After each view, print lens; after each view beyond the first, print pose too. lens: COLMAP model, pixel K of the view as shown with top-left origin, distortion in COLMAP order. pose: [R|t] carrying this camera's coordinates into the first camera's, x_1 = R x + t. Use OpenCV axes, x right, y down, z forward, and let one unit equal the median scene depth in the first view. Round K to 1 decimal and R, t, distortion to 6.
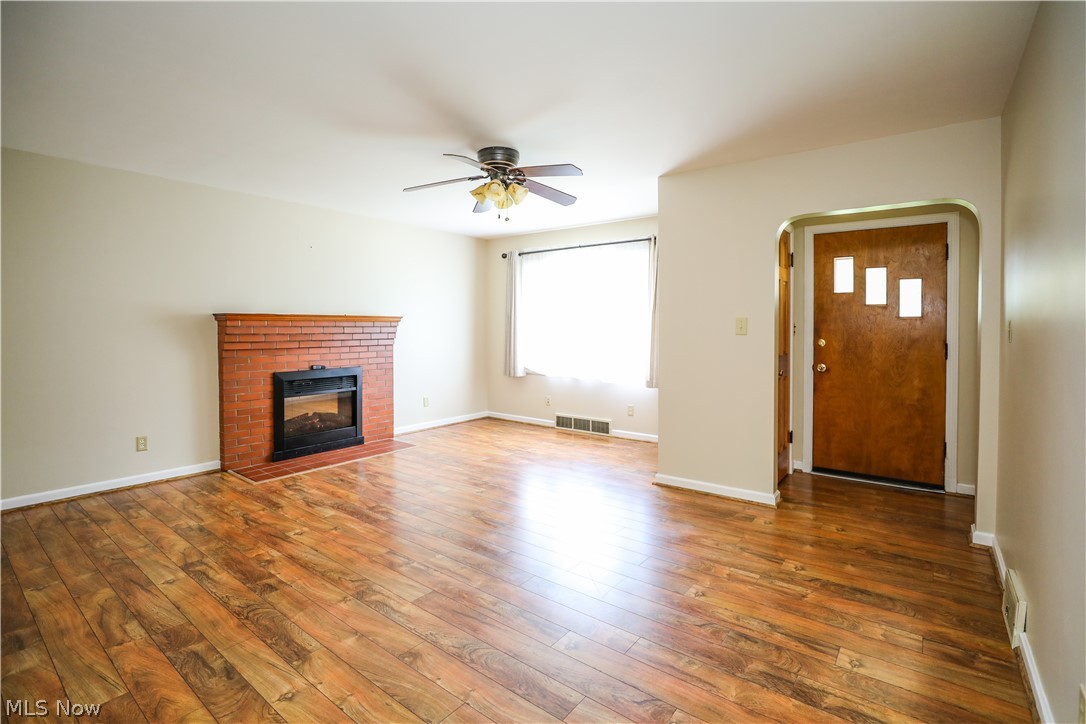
lens RADIAL K [[519.9, 0, 544.9], [0, 519.9, 330.1], [0, 0, 1]] dist [-0.002232, 0.000103]
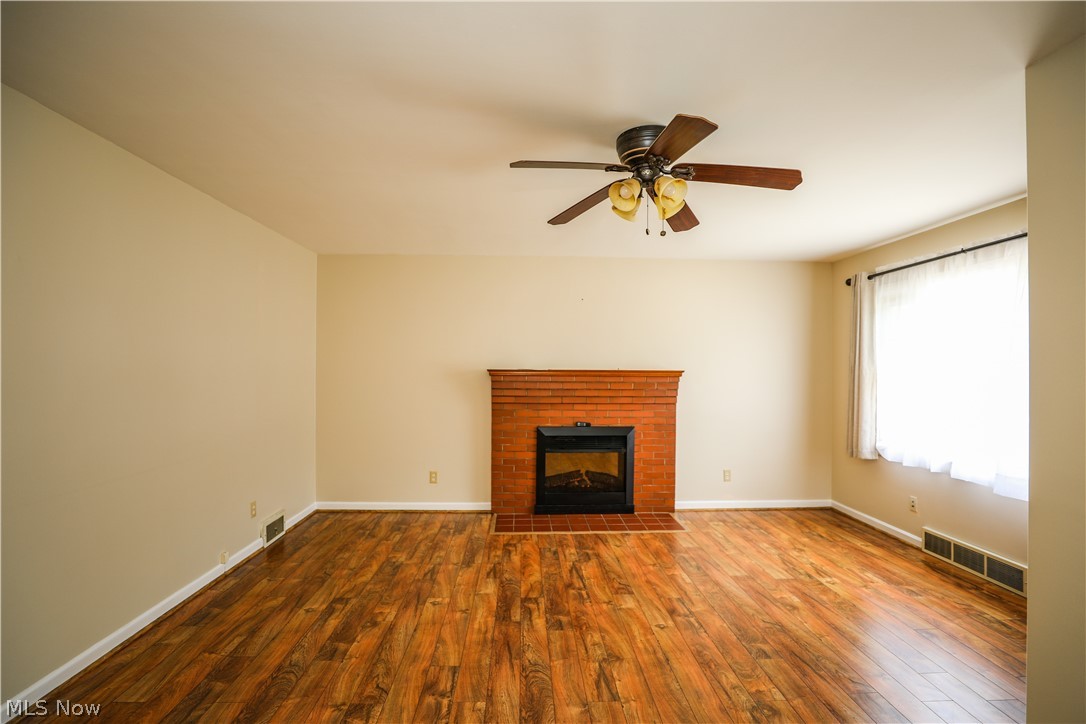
lens RADIAL K [[508.3, 0, 535.0], [0, 508.3, 366.4], [0, 0, 1]] dist [-0.033283, 0.007433]
pose [[0.639720, 0.000429, -0.768608, 0.250530], [-0.011204, 0.999899, -0.008767, -0.028620], [0.768527, 0.014220, 0.639660, 0.369039]]
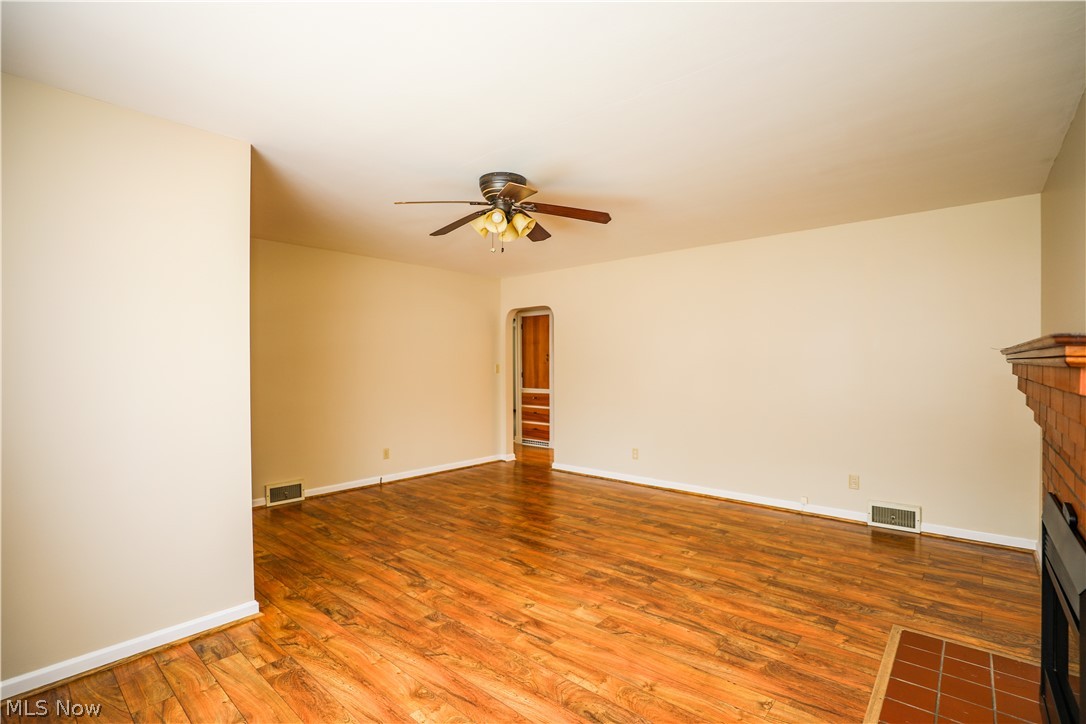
lens RADIAL K [[508.3, 0, 535.0], [0, 508.3, 366.4], [0, 0, 1]] dist [-0.033283, 0.007433]
pose [[-0.996579, 0.002861, 0.082593, -0.165037], [0.003983, 0.999902, 0.013425, -0.017430], [-0.082546, 0.013708, -0.996493, 1.447440]]
